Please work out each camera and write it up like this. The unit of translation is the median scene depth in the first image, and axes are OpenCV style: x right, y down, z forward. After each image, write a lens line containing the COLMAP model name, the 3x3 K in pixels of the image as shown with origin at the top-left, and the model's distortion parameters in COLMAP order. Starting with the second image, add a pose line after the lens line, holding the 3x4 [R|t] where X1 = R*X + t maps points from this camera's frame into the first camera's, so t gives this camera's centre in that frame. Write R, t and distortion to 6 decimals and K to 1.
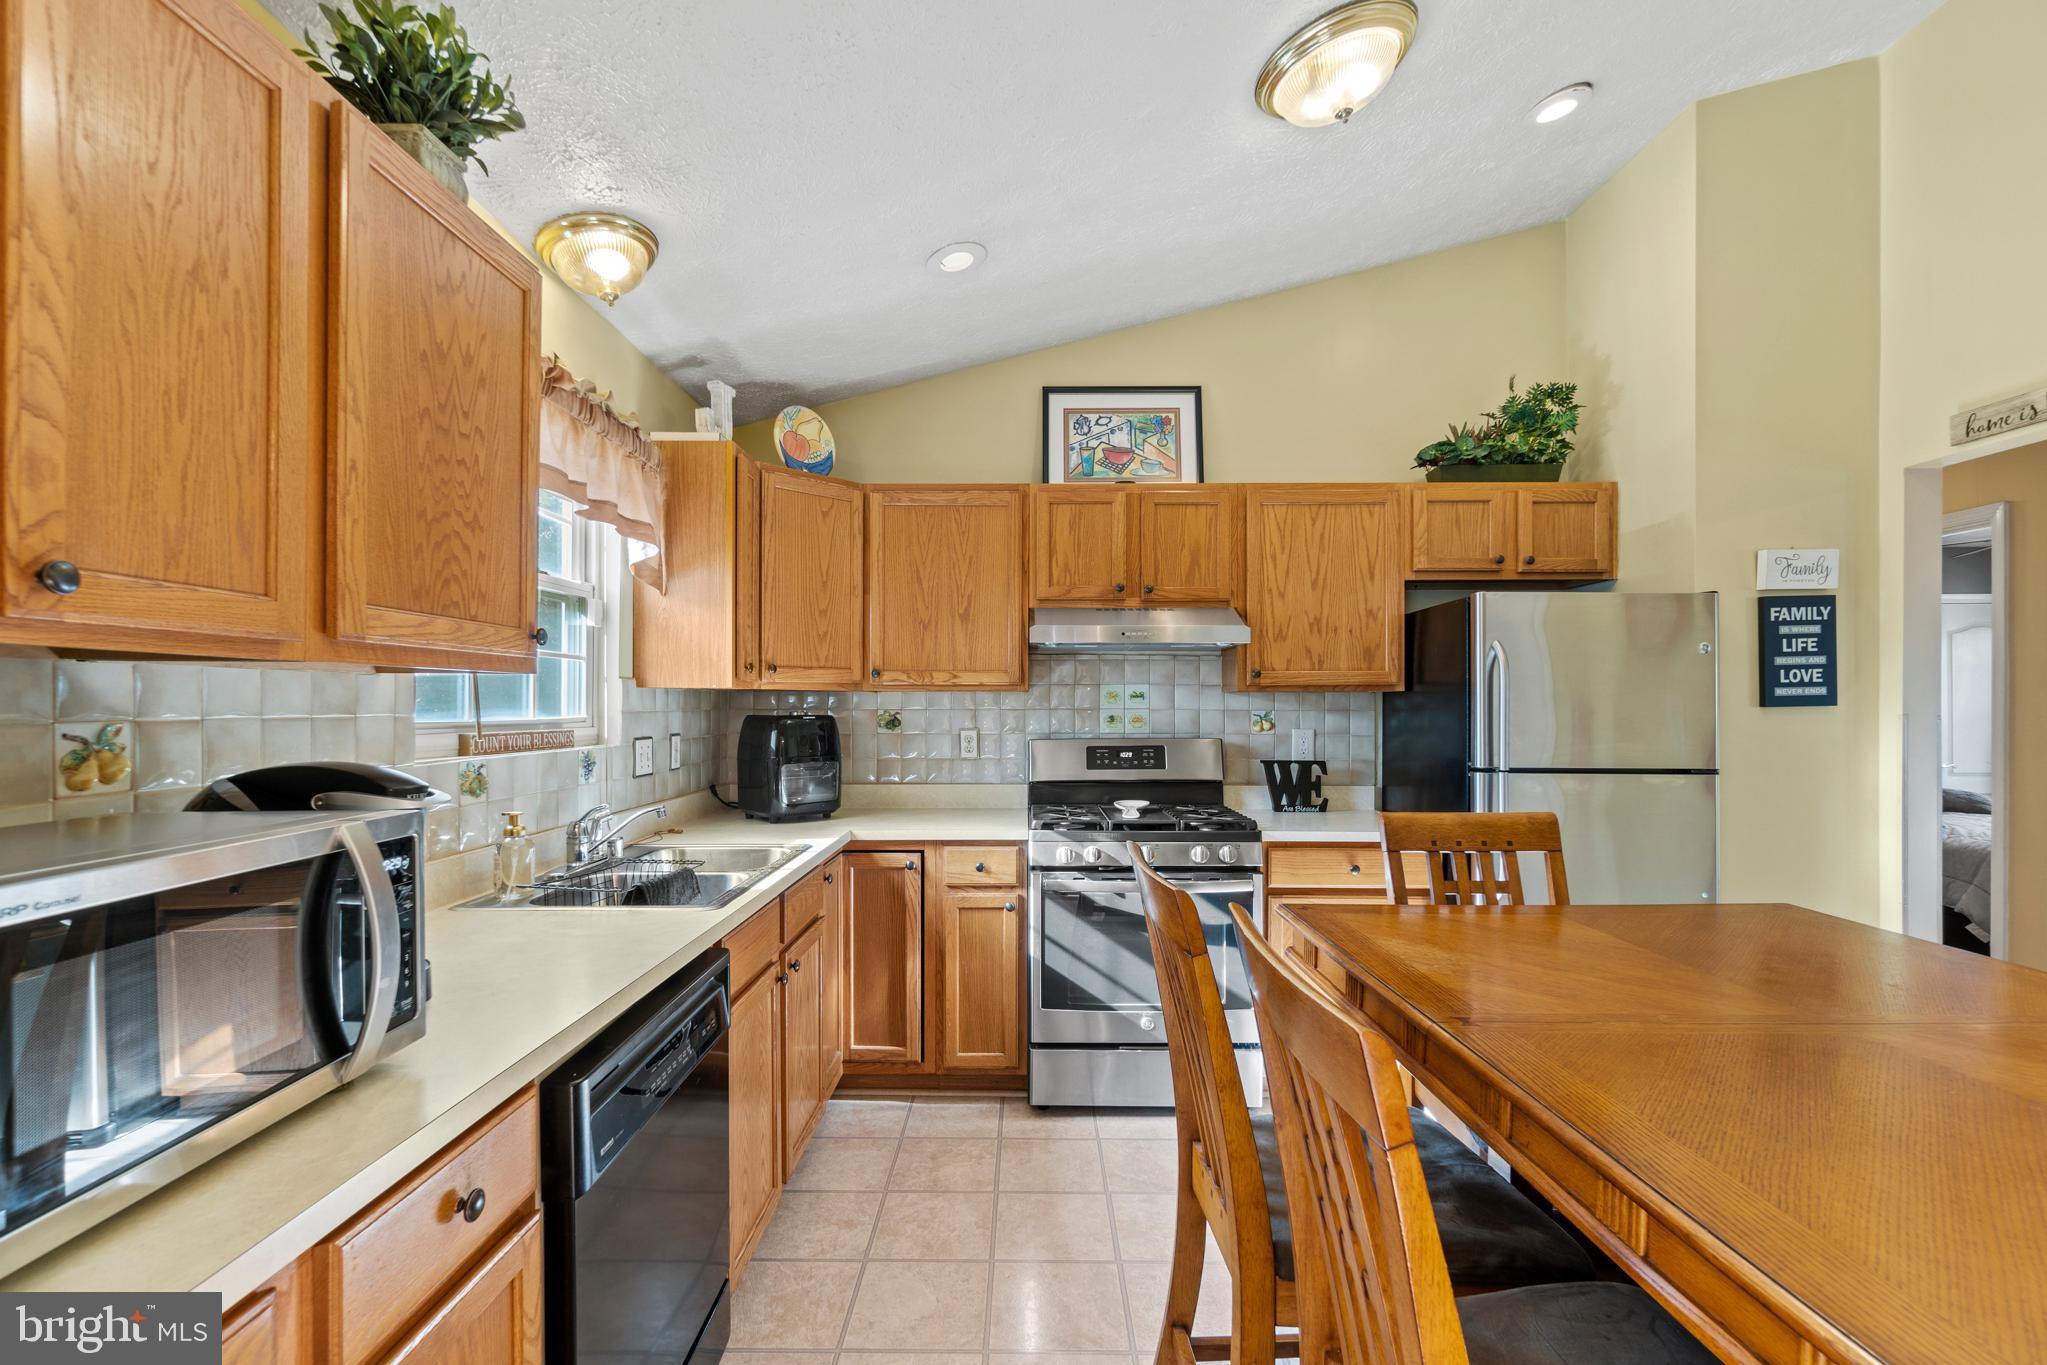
lens RADIAL K [[926.4, 0, 1023.2], [0, 926.4, 718.4], [0, 0, 1]] dist [0.001811, -0.000086]
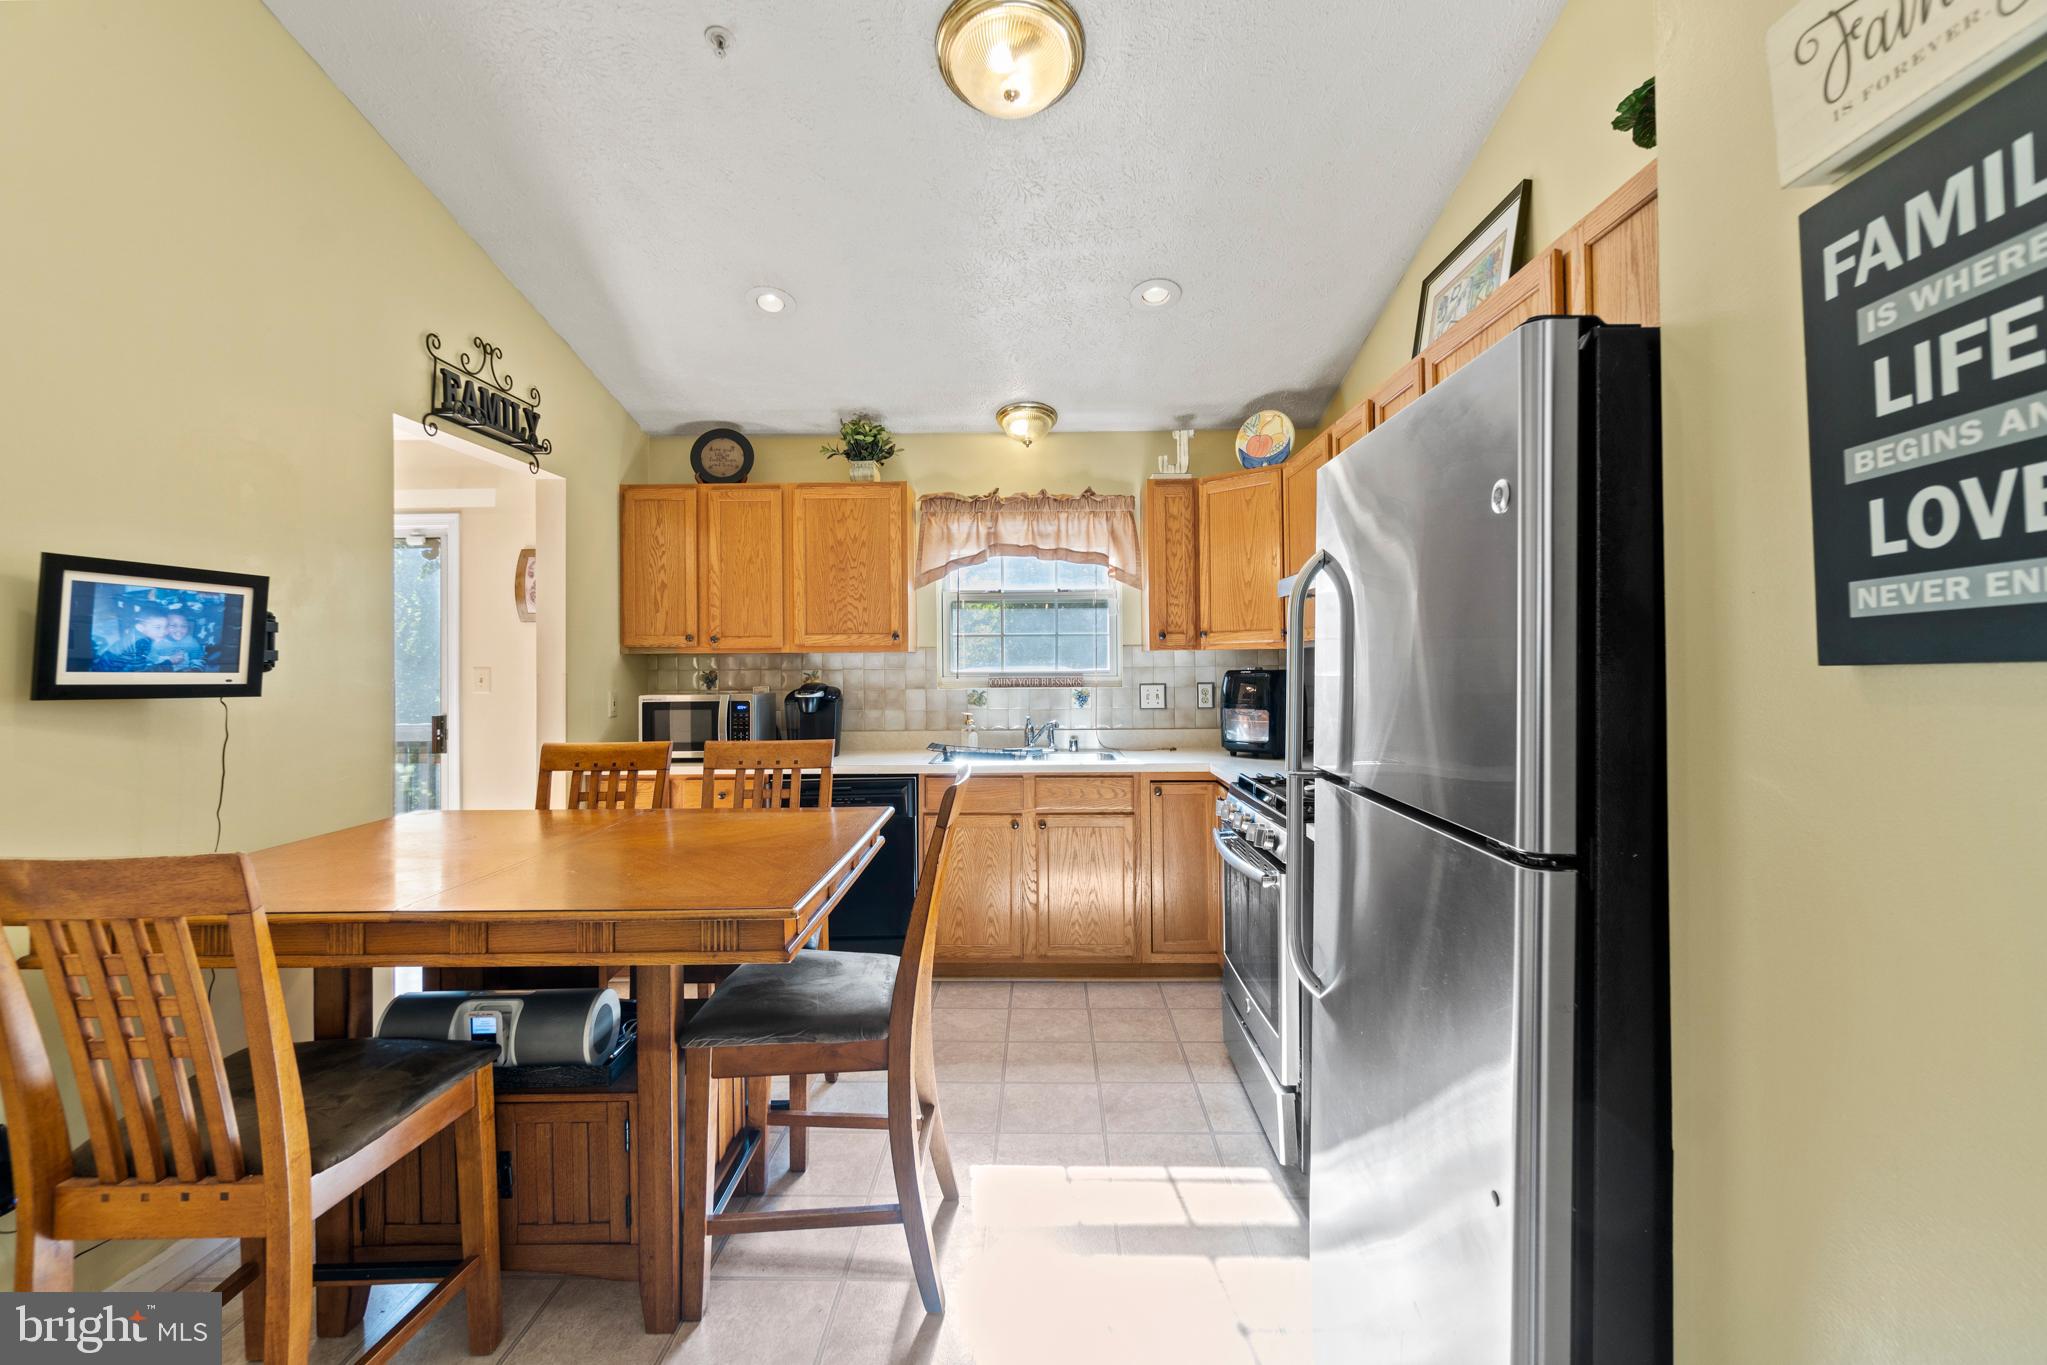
lens RADIAL K [[926.4, 0, 1009.9], [0, 926.4, 682.9], [0, 0, 1]] dist [0.001811, -0.000086]
pose [[-0.056887, 0.020736, -0.998165, 1.055566], [-0.006637, 0.999754, 0.021148, -0.011356], [0.998359, 0.007828, -0.056735, 0.804401]]
